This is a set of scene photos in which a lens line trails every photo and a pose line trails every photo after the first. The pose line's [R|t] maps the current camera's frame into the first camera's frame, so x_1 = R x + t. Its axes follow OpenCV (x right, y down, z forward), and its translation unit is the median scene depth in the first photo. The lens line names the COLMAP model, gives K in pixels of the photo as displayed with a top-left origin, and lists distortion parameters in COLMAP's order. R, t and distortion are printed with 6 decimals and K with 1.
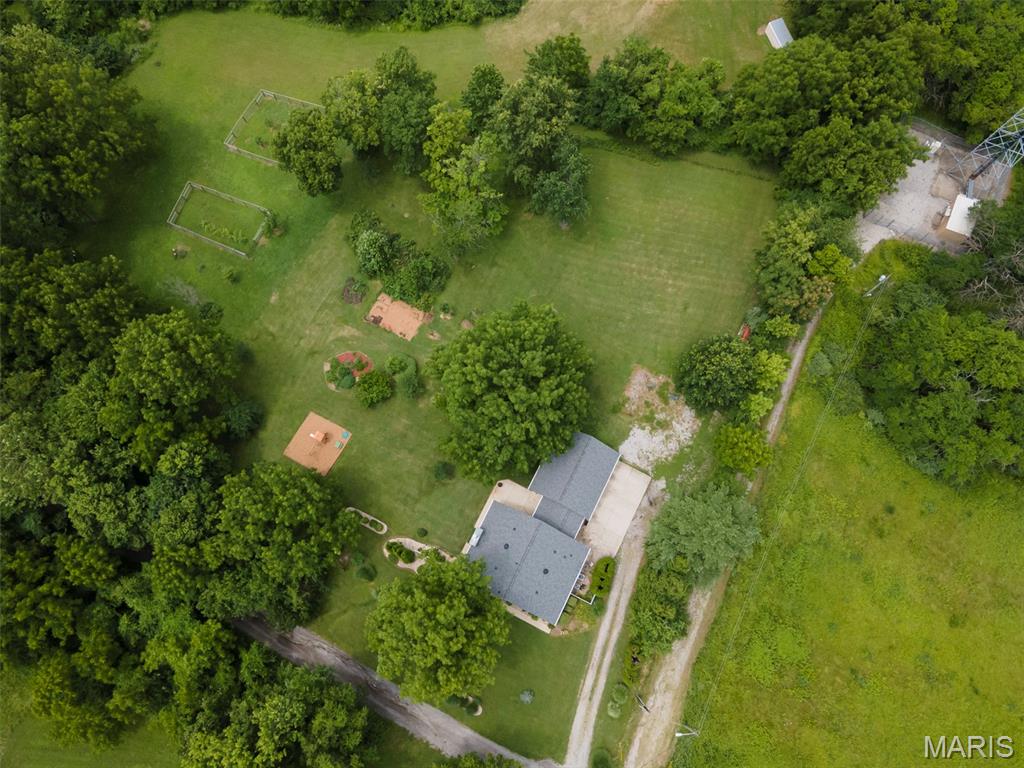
lens RADIAL K [[745.8, 0, 515.2], [0, 745.8, 386.7], [0, 0, 1]] dist [0.028098, 0.033461]
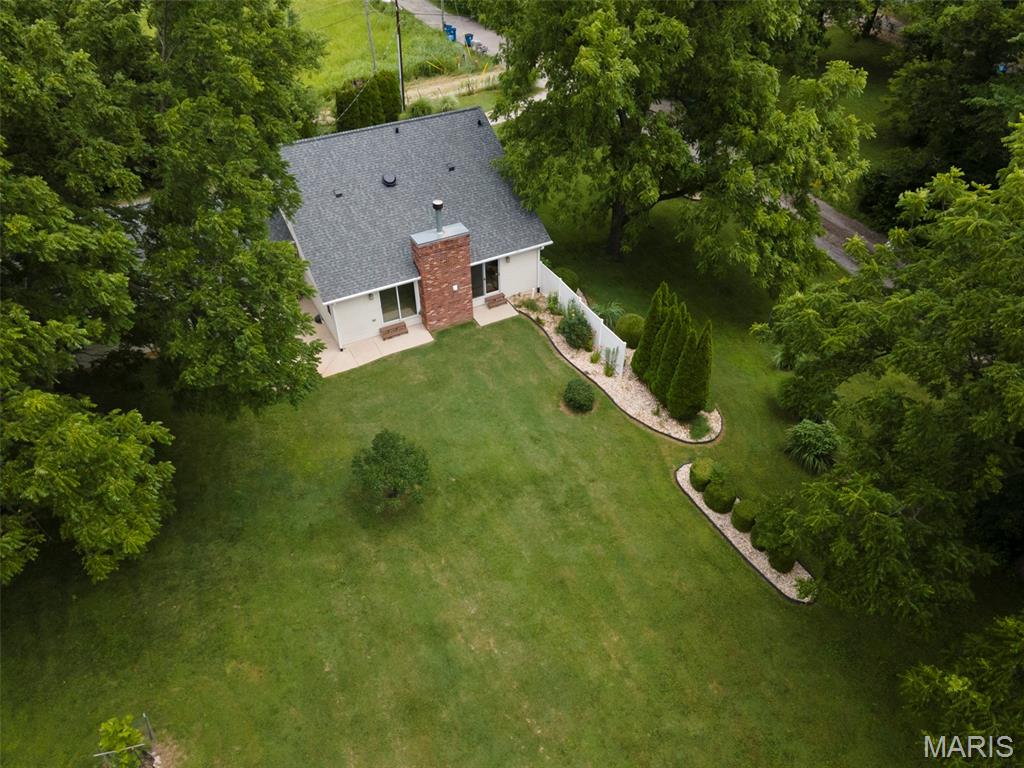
lens RADIAL K [[745.8, 0, 513.9], [0, 745.8, 390.1], [0, 0, 1]] dist [0.028098, 0.033461]
pose [[-0.809597, -0.357886, 0.465263, -0.240919], [0.572394, -0.305705, 0.760861, -0.045804], [-0.130068, 0.882305, 0.452350, 0.862833]]
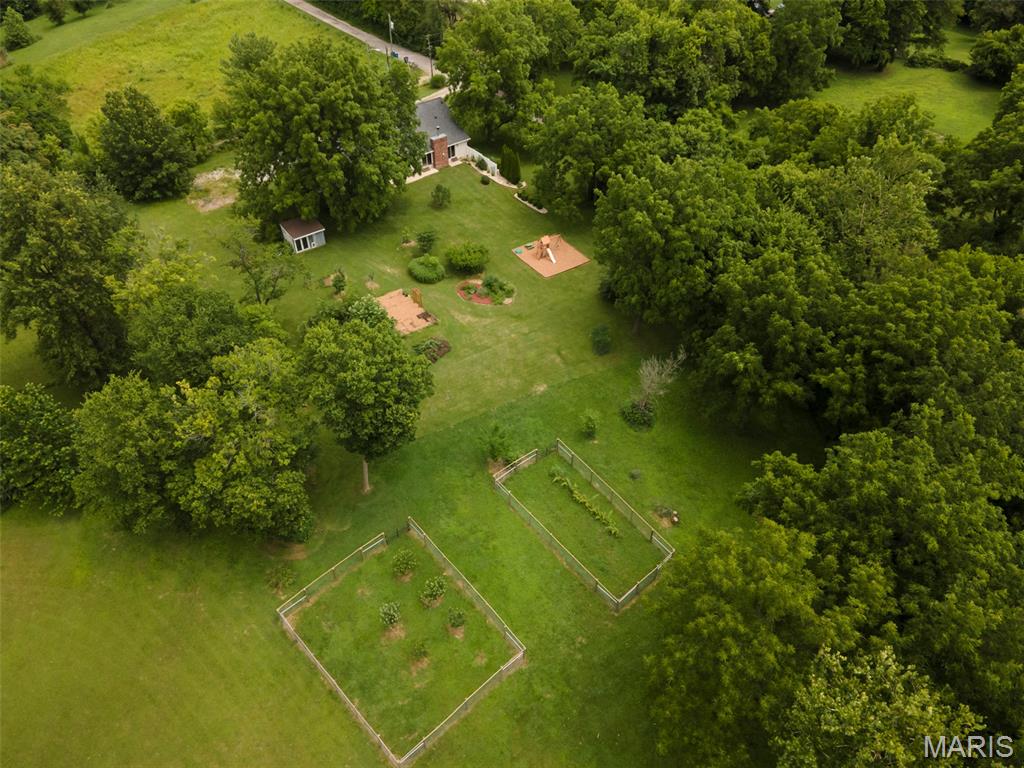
lens RADIAL K [[745.8, 0, 513.0], [0, 745.8, 387.0], [0, 0, 1]] dist [0.028098, 0.033461]
pose [[-0.906824, -0.269130, 0.324405, -0.574969], [0.411417, -0.397733, 0.820088, -0.758851], [-0.091684, 0.877142, 0.471398, 0.753847]]
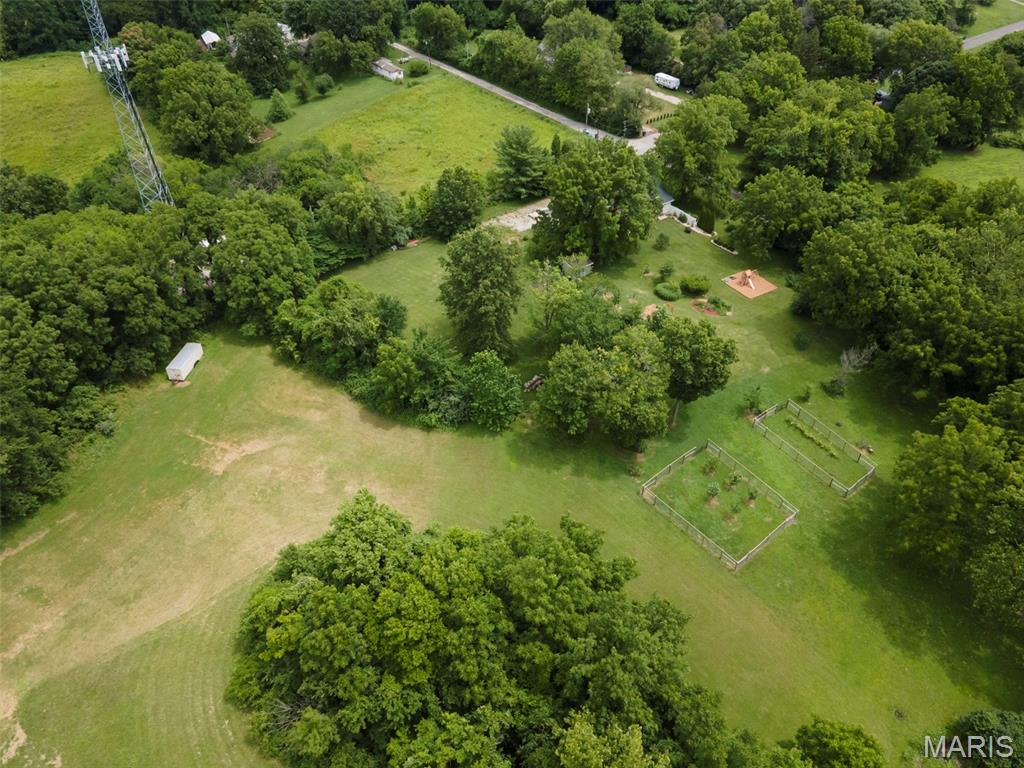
lens RADIAL K [[745.8, 0, 512.2], [0, 745.8, 385.4], [0, 0, 1]] dist [0.028098, 0.033461]
pose [[-0.885295, -0.277909, 0.372853, -0.446303], [0.454148, -0.344251, 0.821730, -1.251574], [-0.100011, 0.896804, 0.430976, 0.675804]]
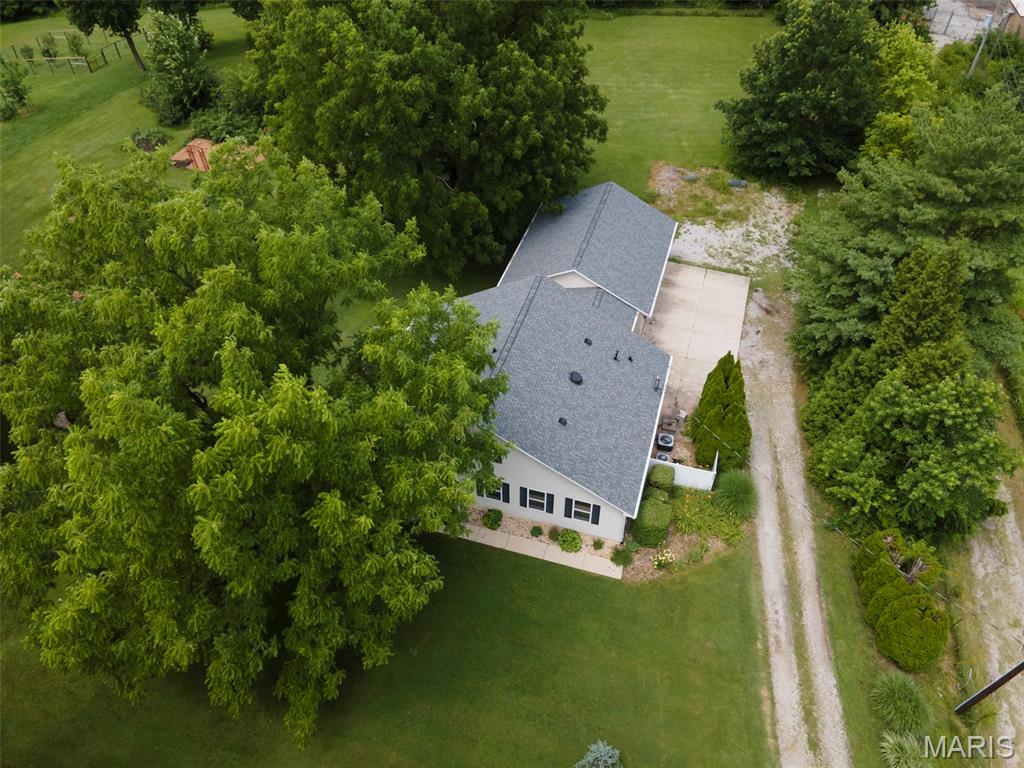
lens RADIAL K [[745.8, 0, 515.6], [0, 745.8, 383.9], [0, 0, 1]] dist [0.028098, 0.033461]
pose [[0.985598, -0.114909, 0.124068, -0.032390], [0.162140, 0.850541, -0.500291, 0.399604], [-0.048037, 0.513202, 0.856922, 0.639722]]
